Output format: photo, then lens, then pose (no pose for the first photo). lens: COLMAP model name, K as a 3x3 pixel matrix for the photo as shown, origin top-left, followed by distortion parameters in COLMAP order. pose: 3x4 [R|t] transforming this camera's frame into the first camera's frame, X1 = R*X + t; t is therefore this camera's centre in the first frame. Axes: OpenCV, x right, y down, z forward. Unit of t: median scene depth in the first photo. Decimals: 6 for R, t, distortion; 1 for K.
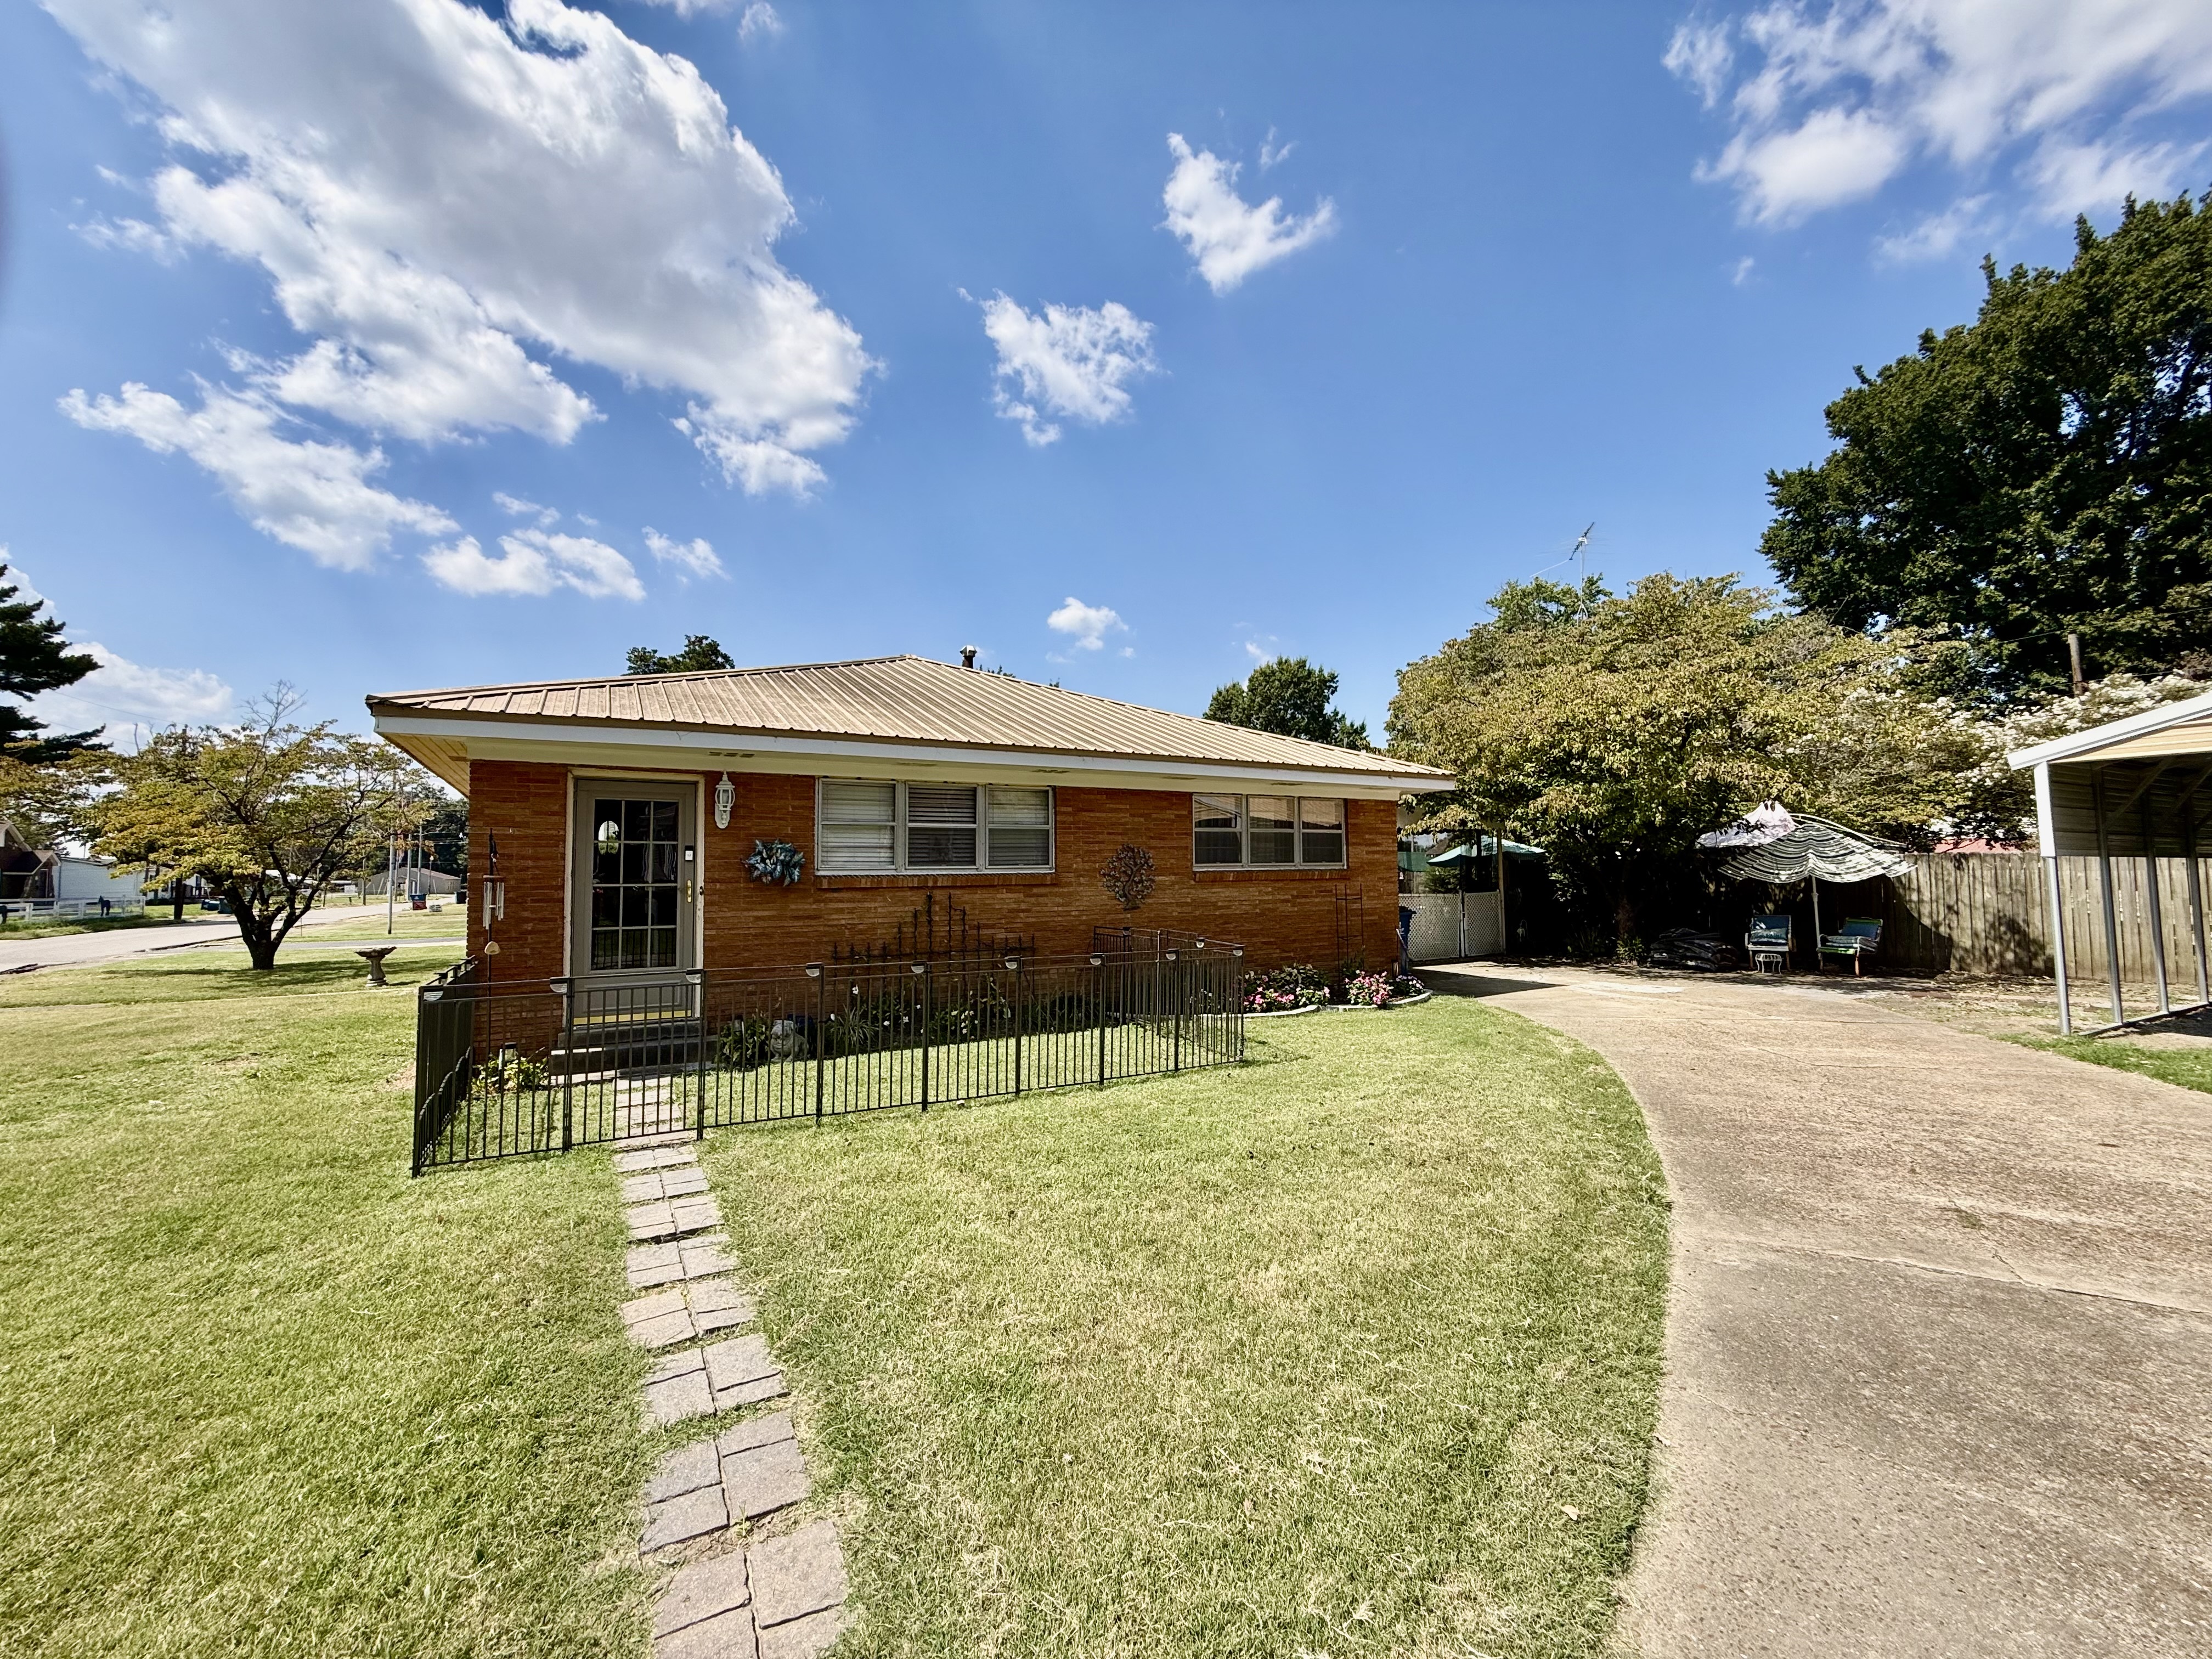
lens RADIAL K [[895.8, 0, 1138.8], [0, 895.8, 817.8], [0, 0, 1]] dist [0.000378, 0.000320]
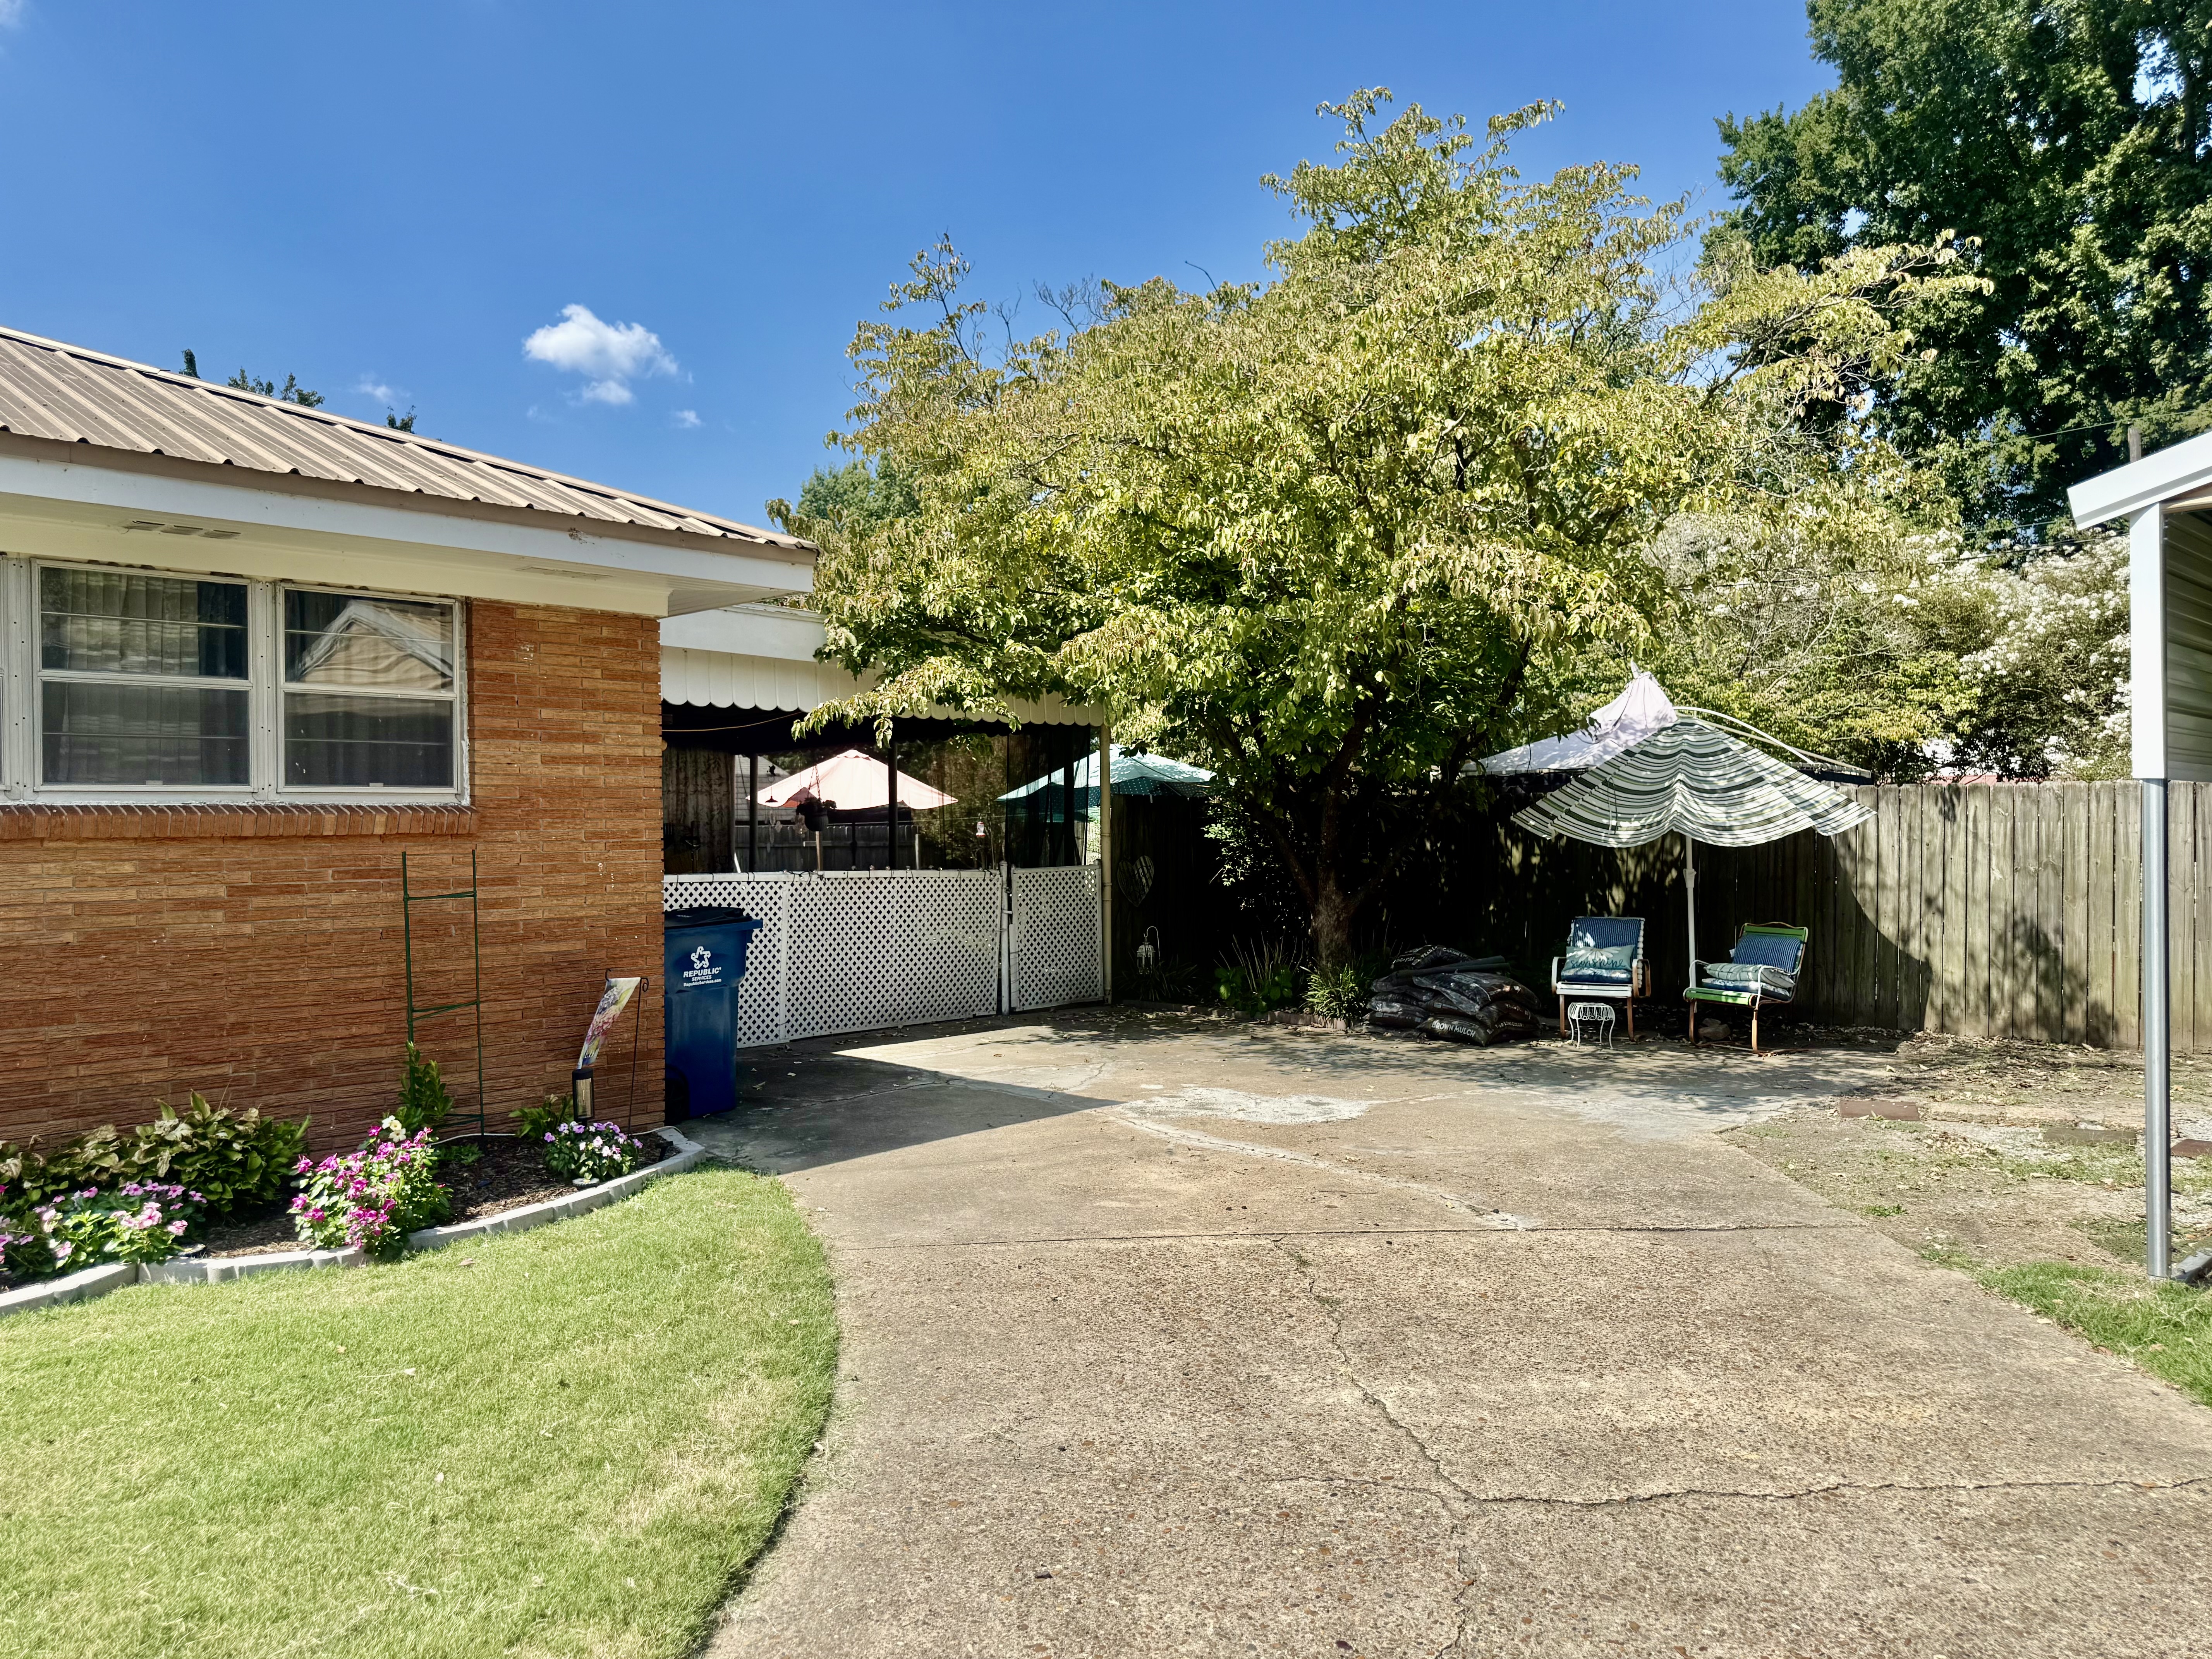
lens RADIAL K [[1563.1, 0, 1106.0], [0, 1563.1, 829.5], [0, 0, 1]] dist [-0.046088, -0.004537]
pose [[0.972833, 0.003405, 0.231484, 0.251907], [-0.018434, 0.997856, 0.062791, 0.017216], [-0.230774, -0.065352, 0.970810, 0.268696]]
